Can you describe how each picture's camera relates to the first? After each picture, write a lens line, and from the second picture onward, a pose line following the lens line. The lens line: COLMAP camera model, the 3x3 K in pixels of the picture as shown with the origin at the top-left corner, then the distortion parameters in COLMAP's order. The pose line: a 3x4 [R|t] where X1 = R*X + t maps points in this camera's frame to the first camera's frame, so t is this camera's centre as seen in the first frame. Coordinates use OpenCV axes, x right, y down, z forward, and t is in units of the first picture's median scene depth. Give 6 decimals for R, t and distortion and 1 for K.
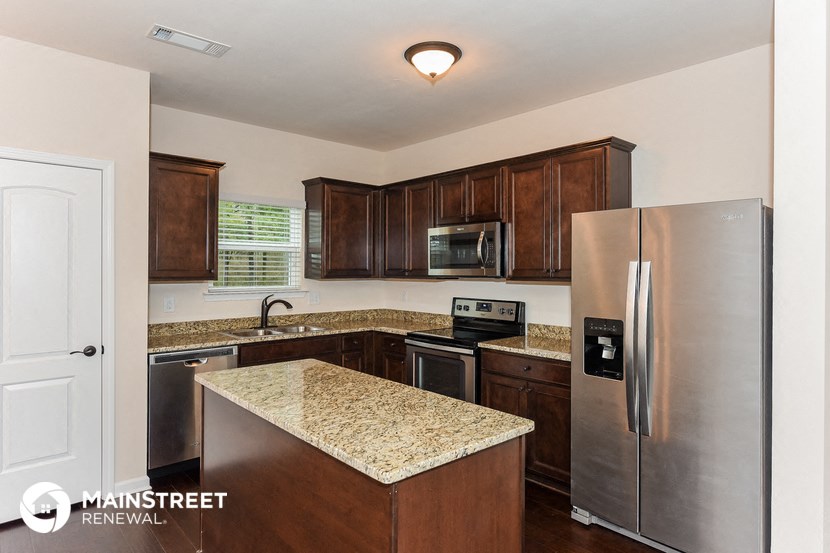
lens RADIAL K [[446.1, 0, 415.5], [0, 446.1, 271.3], [0, 0, 1]] dist [-0.000924, 0.000055]
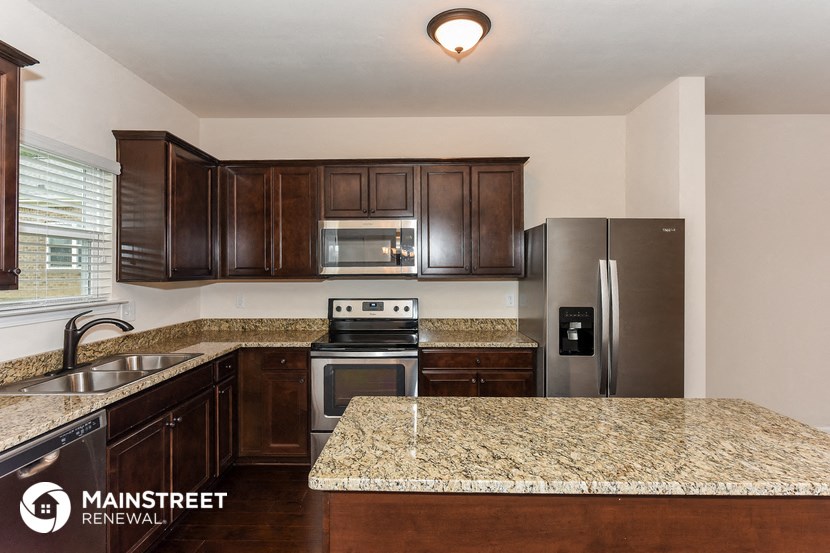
lens RADIAL K [[396.2, 0, 413.8], [0, 396.2, 271.7], [0, 0, 1]] dist [0.001698, -0.001765]
pose [[0.712120, -0.008935, 0.702001, -0.382362], [0.007760, 0.999958, 0.004855, 0.001141], [-0.702015, 0.001990, 0.712160, 0.322926]]
